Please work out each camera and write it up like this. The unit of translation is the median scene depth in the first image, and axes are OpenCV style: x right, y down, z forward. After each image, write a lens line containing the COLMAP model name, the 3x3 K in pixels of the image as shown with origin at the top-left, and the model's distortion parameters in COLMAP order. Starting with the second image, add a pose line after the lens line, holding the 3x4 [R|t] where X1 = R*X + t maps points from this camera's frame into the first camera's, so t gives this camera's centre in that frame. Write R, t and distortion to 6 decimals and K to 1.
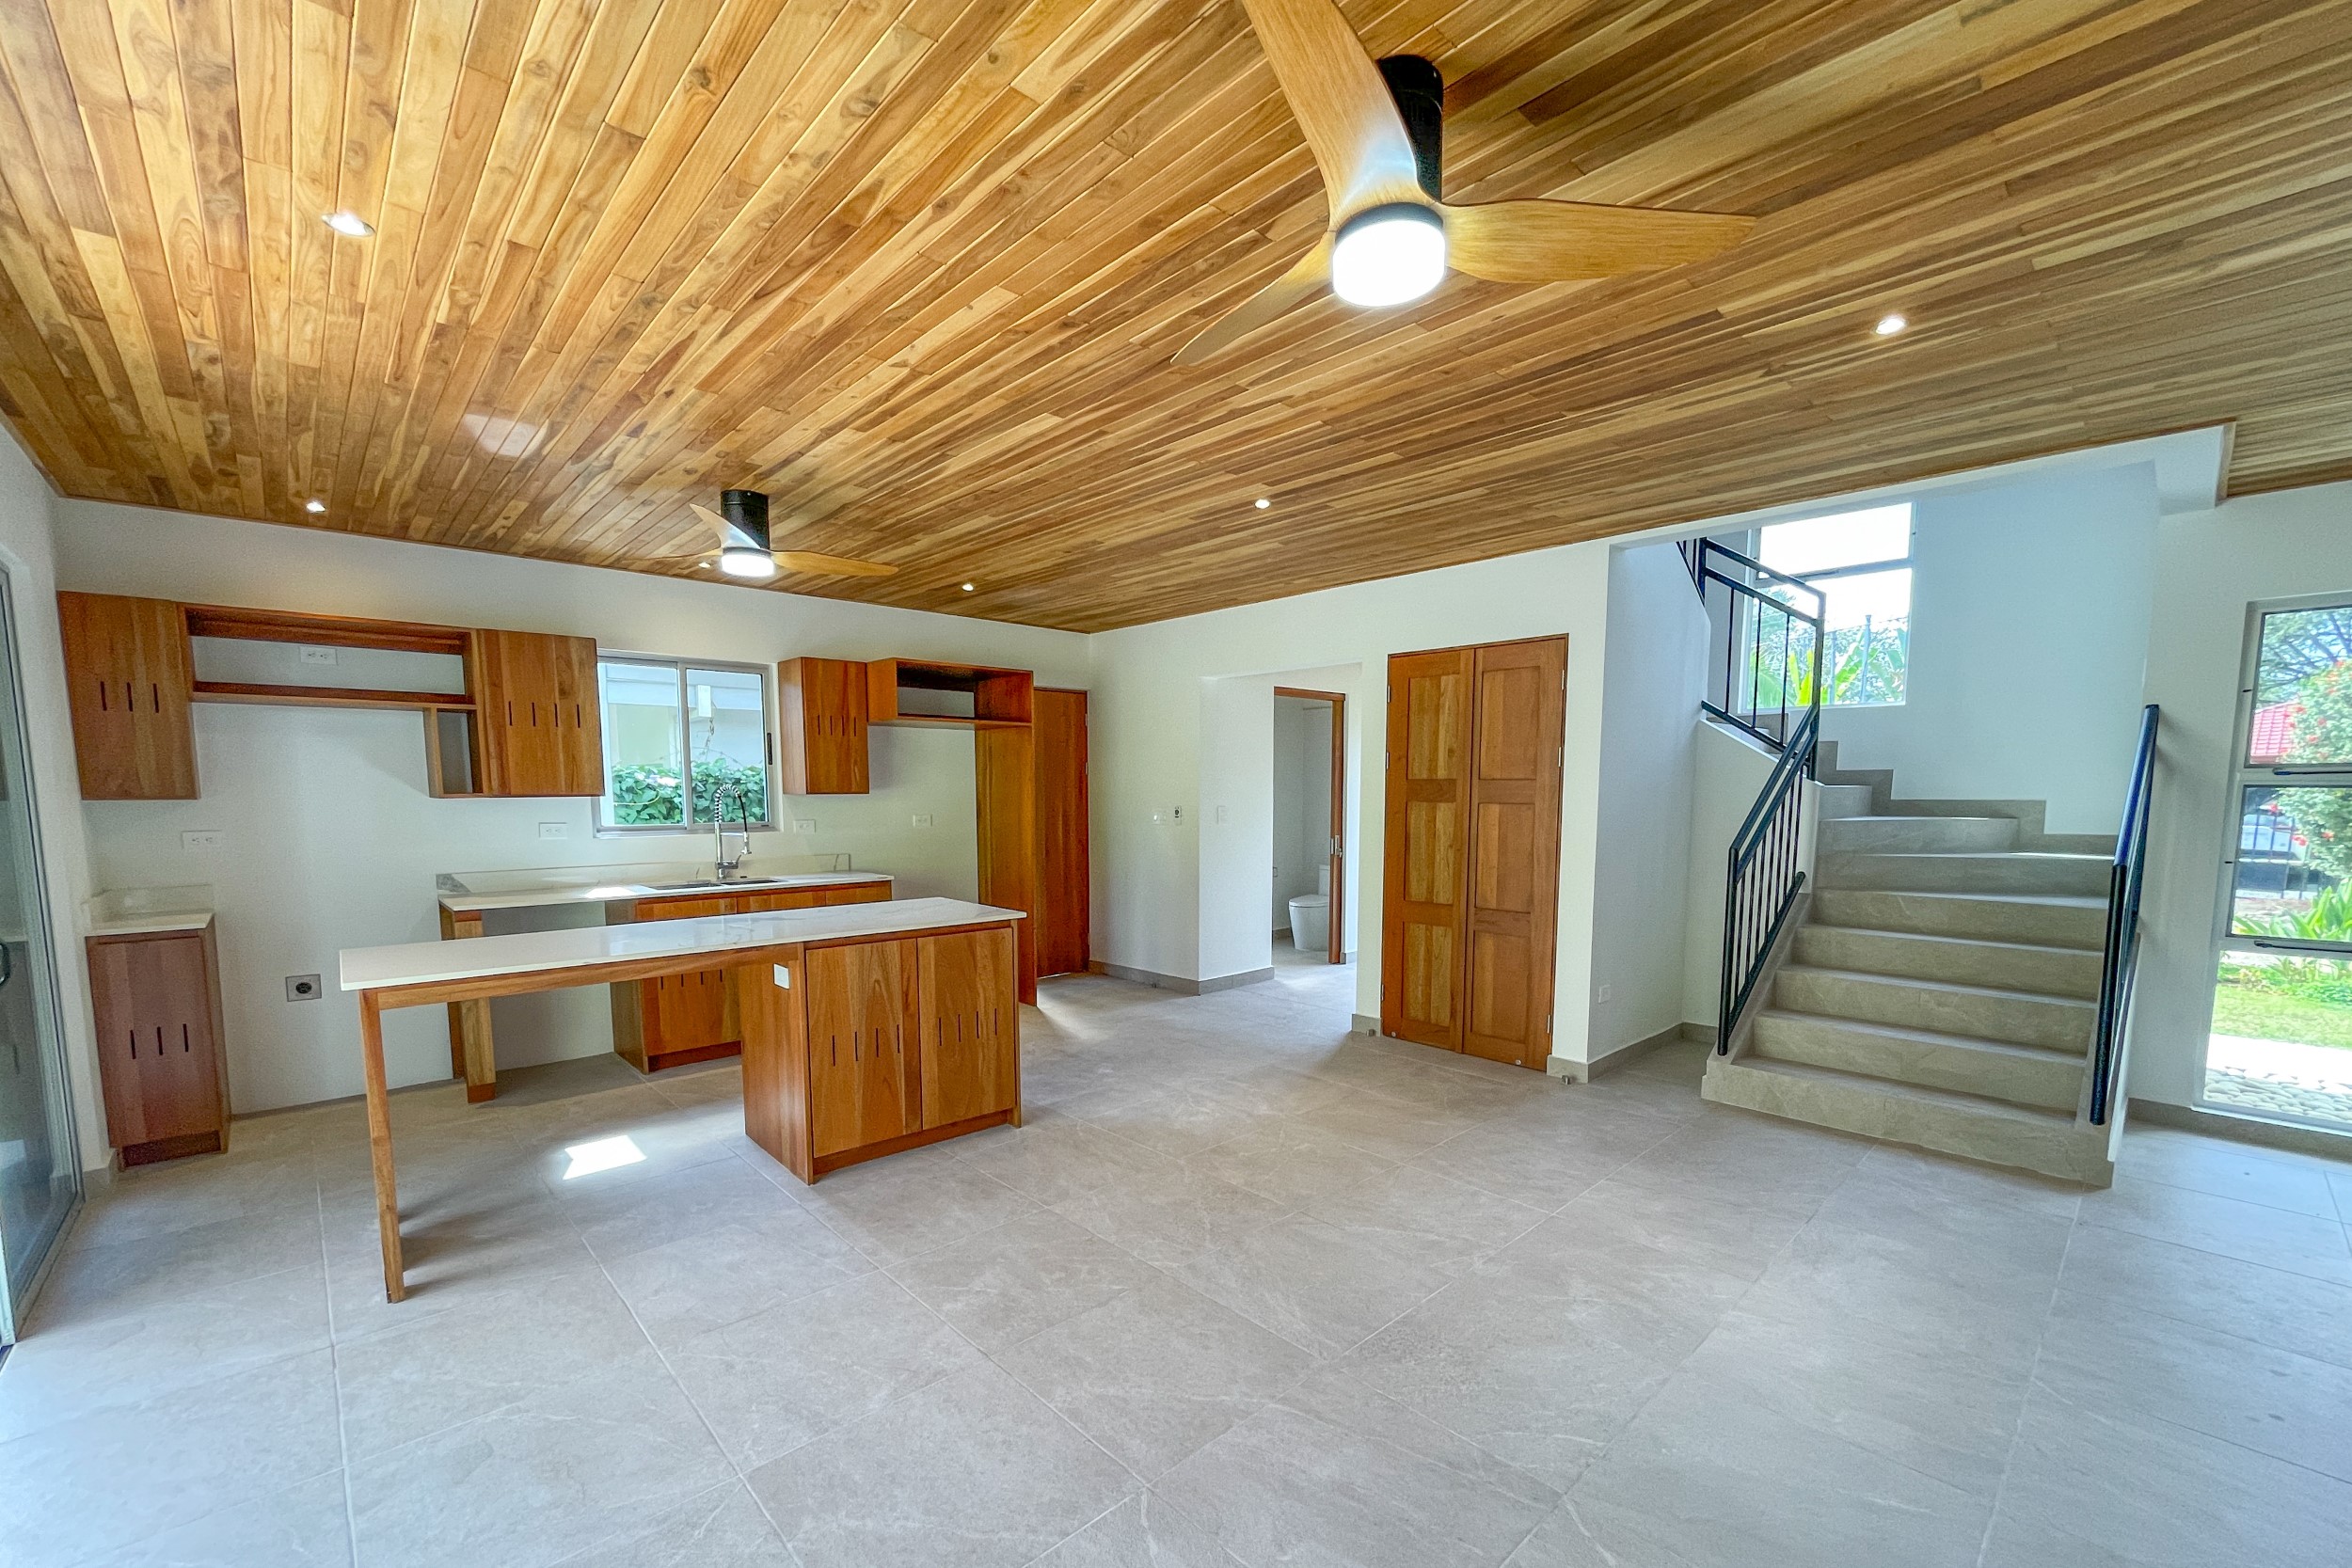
lens RADIAL K [[954.5, 0, 1181.1], [0, 954.5, 883.2], [0, 0, 1]] dist [-0.006392, 0.000941]
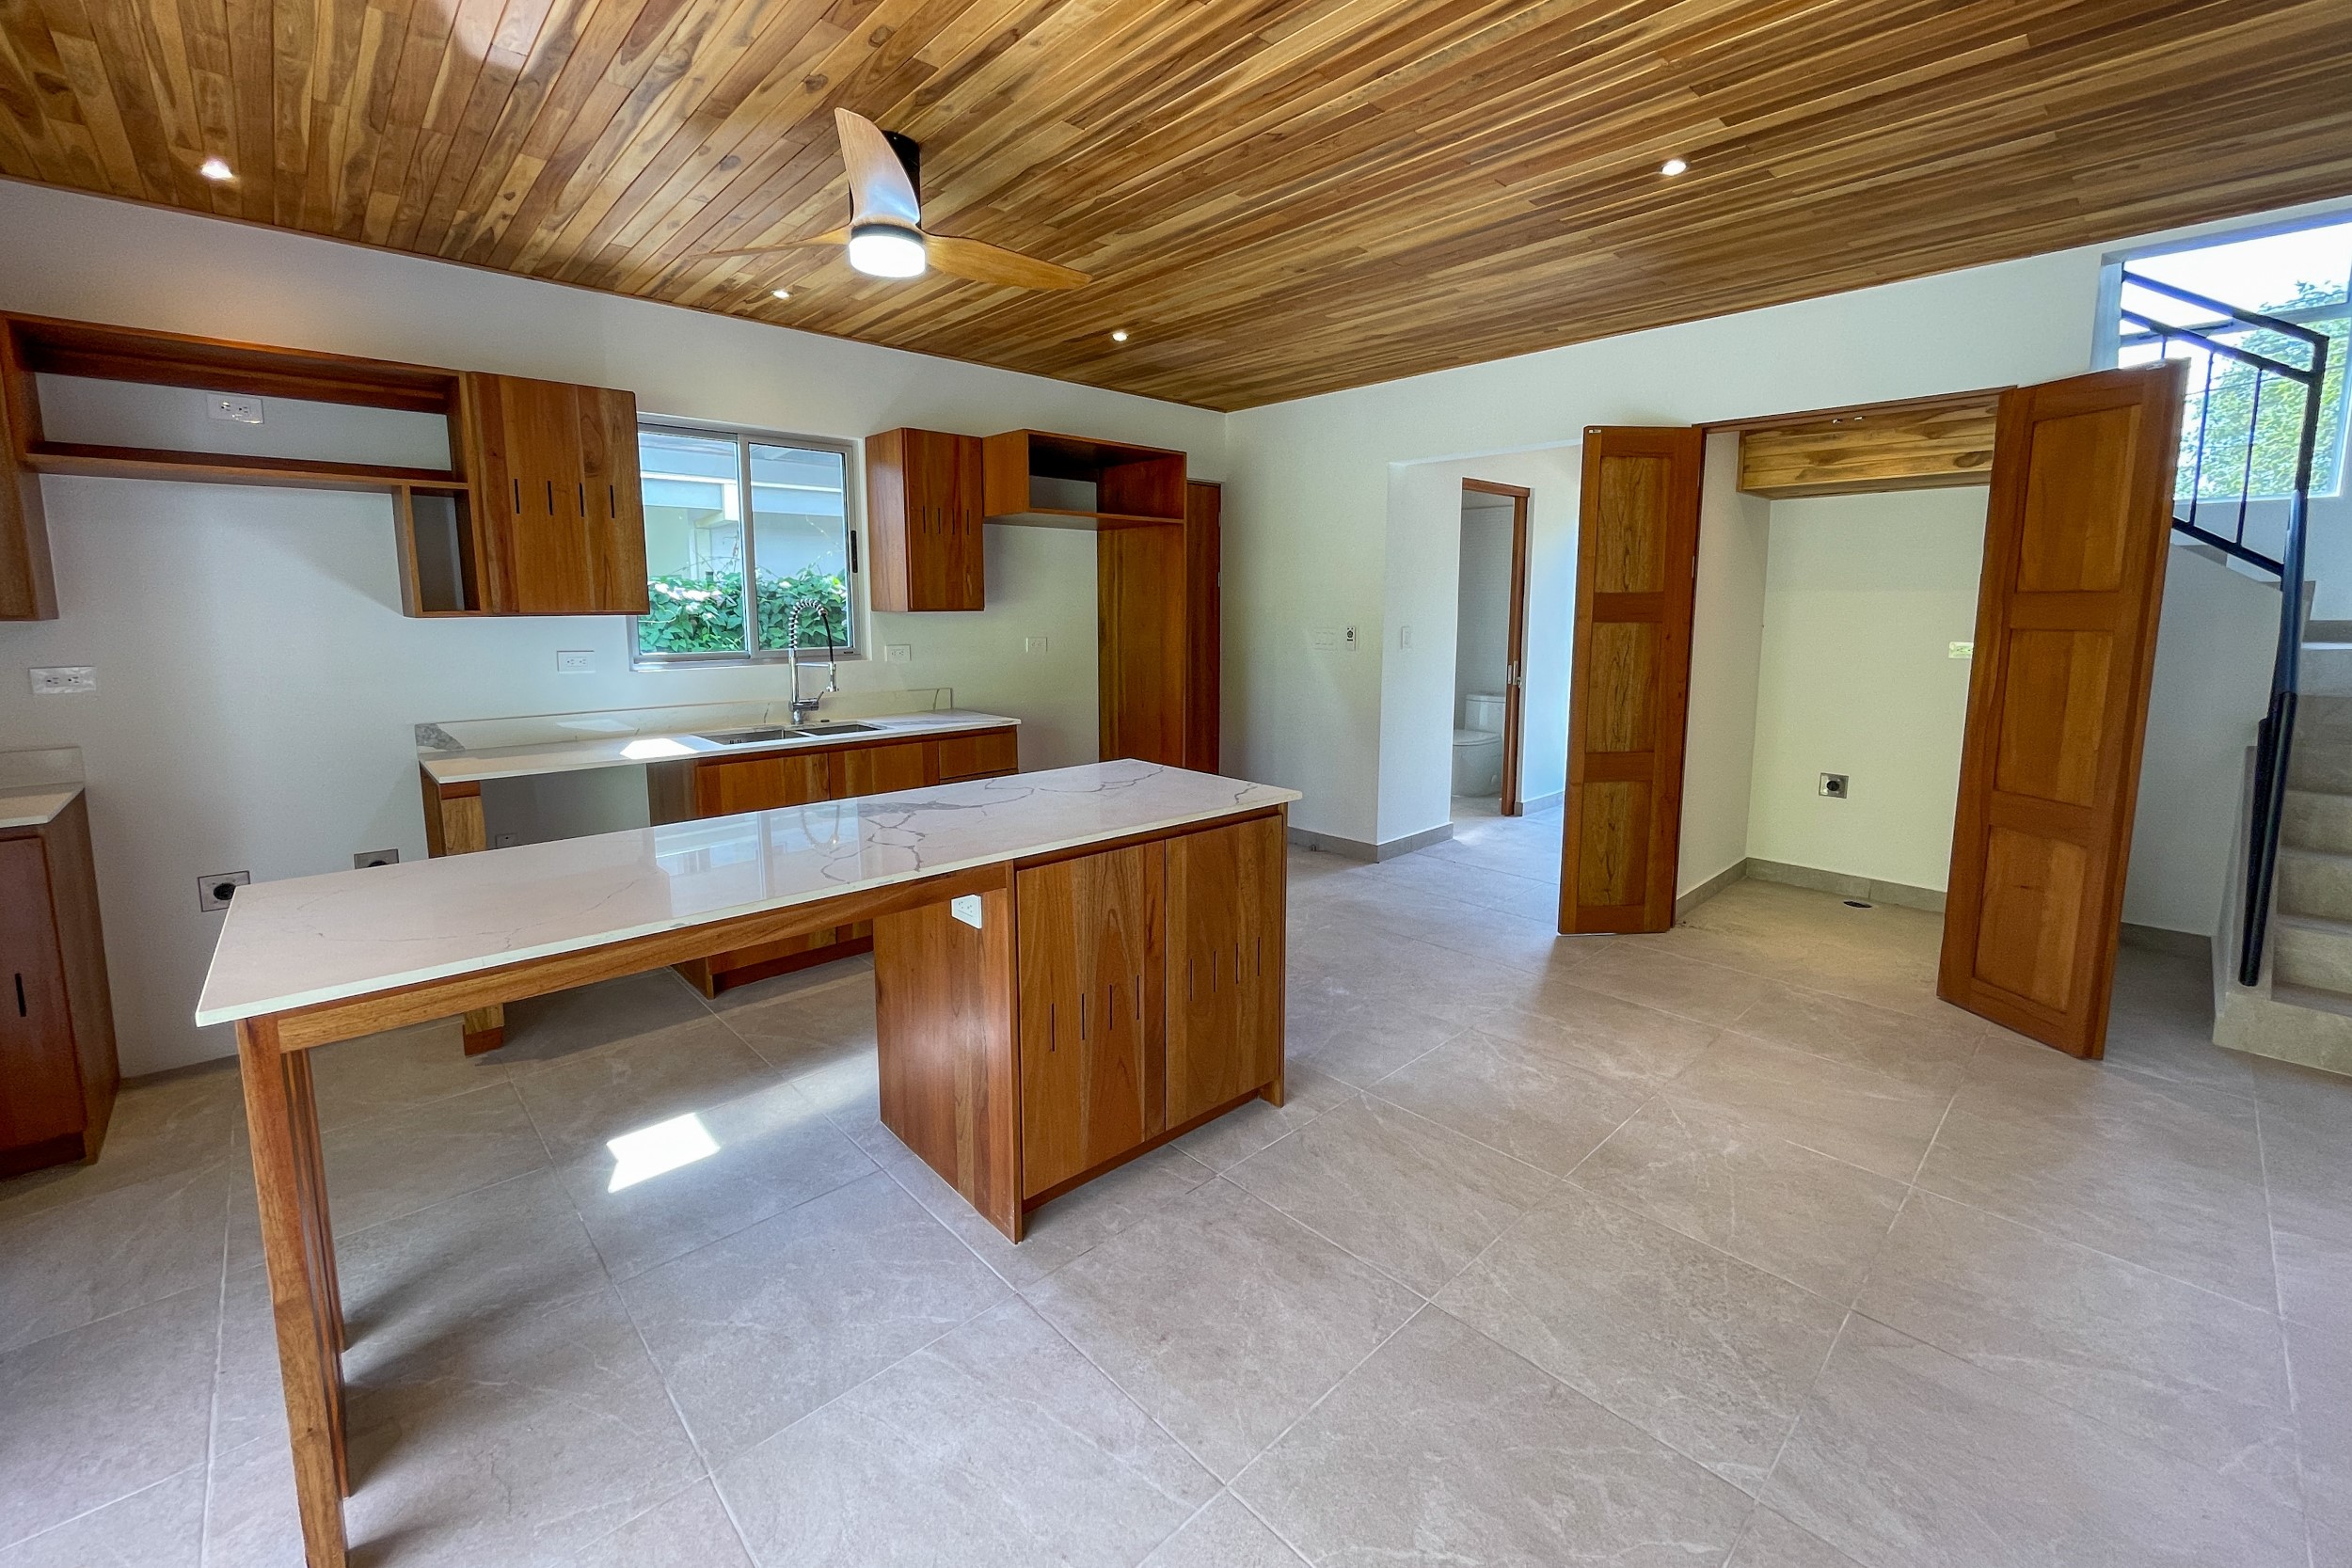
lens RADIAL K [[954.5, 0, 1179.1], [0, 954.5, 719.3], [0, 0, 1]] dist [-0.006392, 0.000941]
pose [[0.999997, 0.000774, 0.002169, -0.228235], [-0.000822, 0.999757, 0.022041, -0.031548], [-0.002151, -0.022043, 0.999755, 0.307864]]
